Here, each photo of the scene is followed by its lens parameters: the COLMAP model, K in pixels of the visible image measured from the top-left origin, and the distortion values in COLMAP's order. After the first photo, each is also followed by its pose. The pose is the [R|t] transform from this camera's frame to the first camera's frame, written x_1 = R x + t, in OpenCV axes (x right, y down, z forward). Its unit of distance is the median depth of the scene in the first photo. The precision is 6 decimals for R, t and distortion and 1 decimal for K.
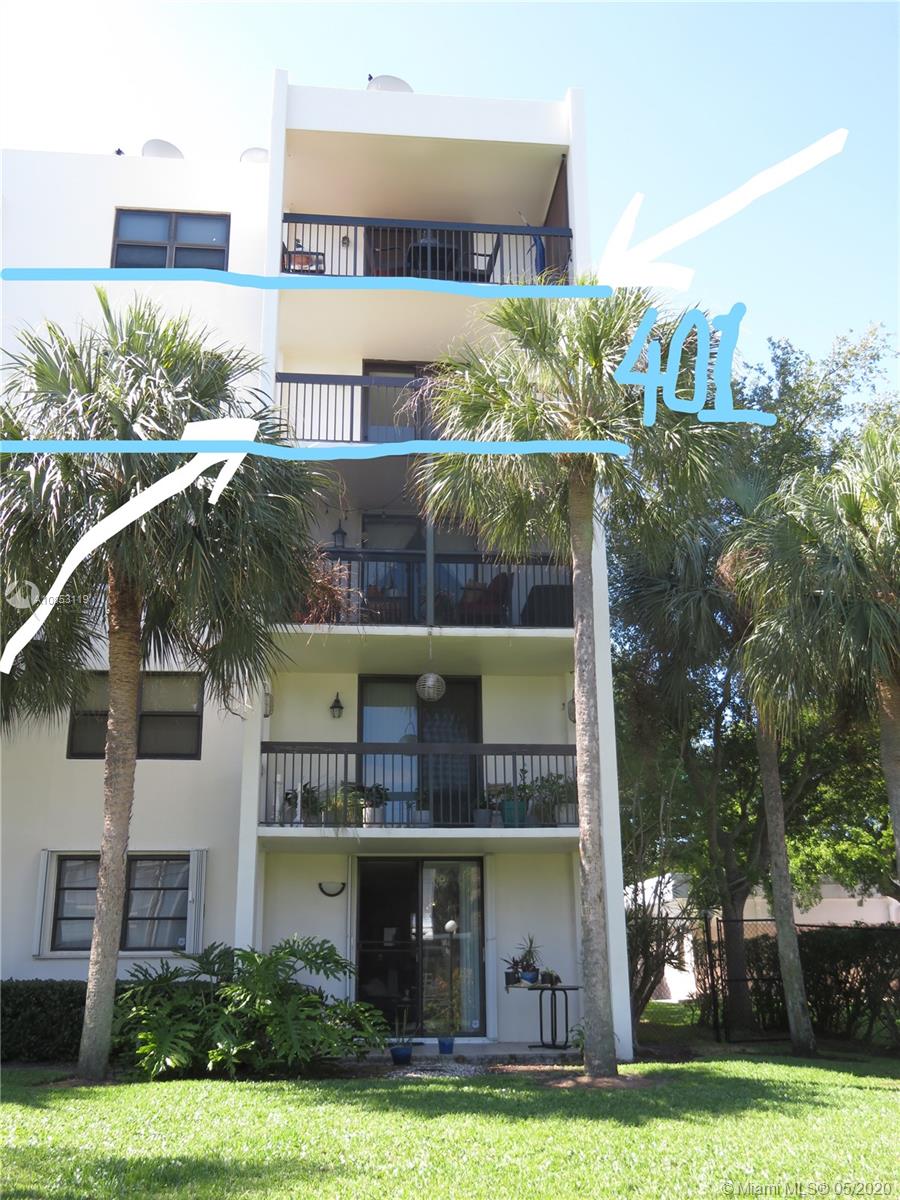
lens RADIAL K [[1199.1, 0, 449.5], [0, 1199.1, 577.5], [0, 0, 1]] dist [0.005200, 0.006300]
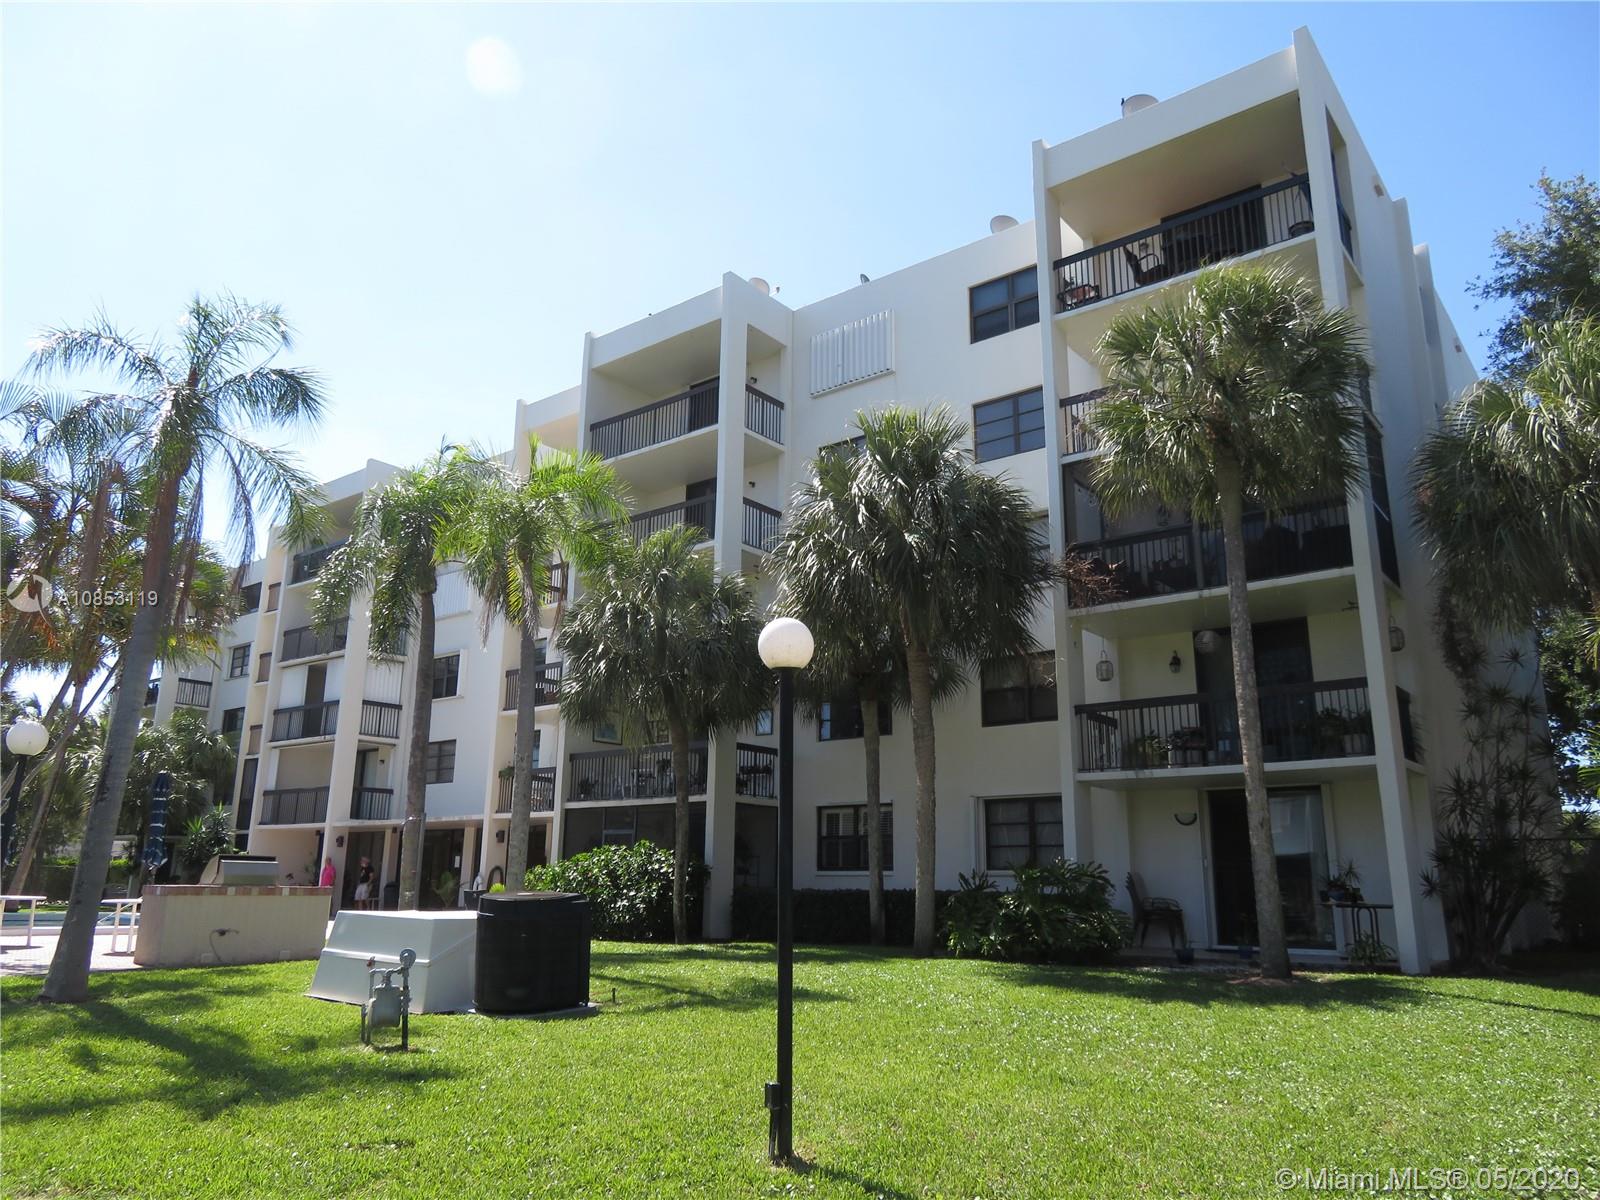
lens RADIAL K [[1142.9, 0, 800.0], [0, 1142.9, 600.0], [0, 0, 1]] dist [-0.007764, 0.000983]
pose [[0.716218, -0.154963, -0.680454, 0.430470], [0.199175, 0.979871, -0.013508, -0.010162], [0.668850, -0.125855, 0.732666, -0.041016]]
